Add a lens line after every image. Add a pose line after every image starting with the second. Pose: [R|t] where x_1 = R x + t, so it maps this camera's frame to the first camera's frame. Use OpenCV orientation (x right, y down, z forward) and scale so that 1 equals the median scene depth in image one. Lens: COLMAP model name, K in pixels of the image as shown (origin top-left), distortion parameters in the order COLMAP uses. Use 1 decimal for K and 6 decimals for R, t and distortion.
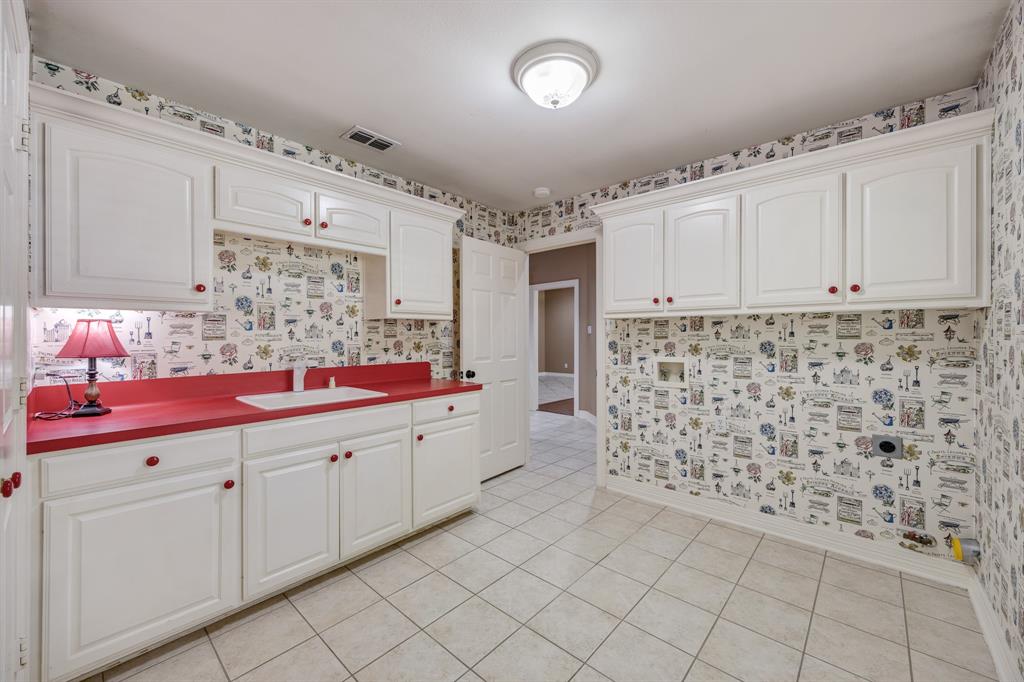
lens RADIAL K [[402.3, 0, 507.1], [0, 402.3, 341.5], [0, 0, 1]] dist [-0.001638, -0.000209]
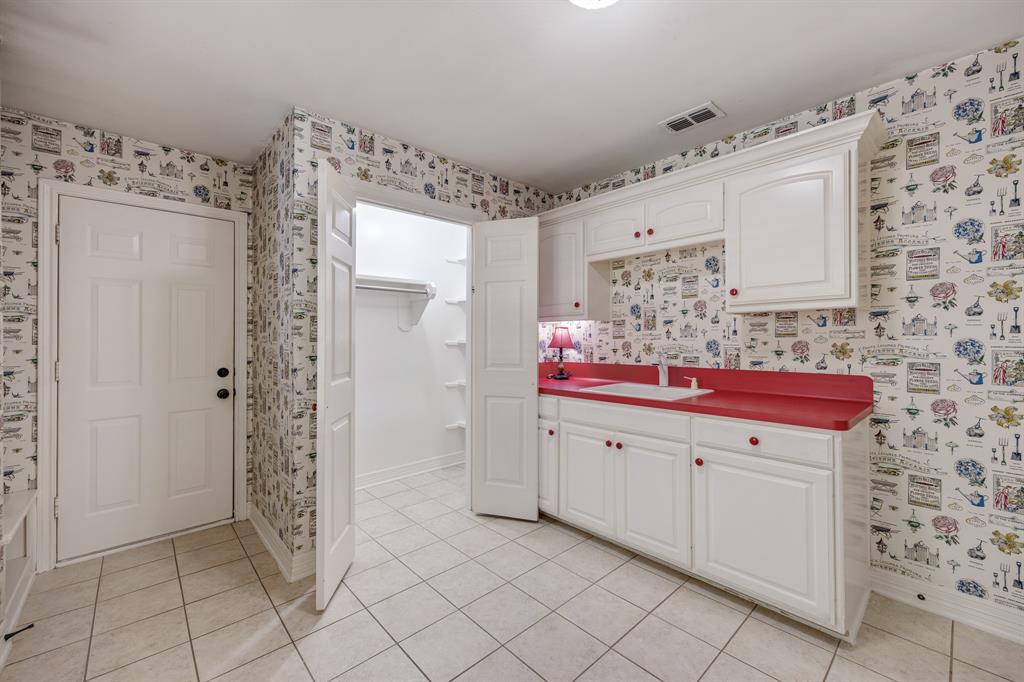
lens RADIAL K [[402.3, 0, 506.6], [0, 402.3, 334.5], [0, 0, 1]] dist [-0.001638, -0.000209]
pose [[-0.087933, 0.000165, -0.996126, 0.587730], [-0.002318, 0.999997, 0.000370, -0.015449], [0.996124, 0.002342, -0.087933, 0.652631]]
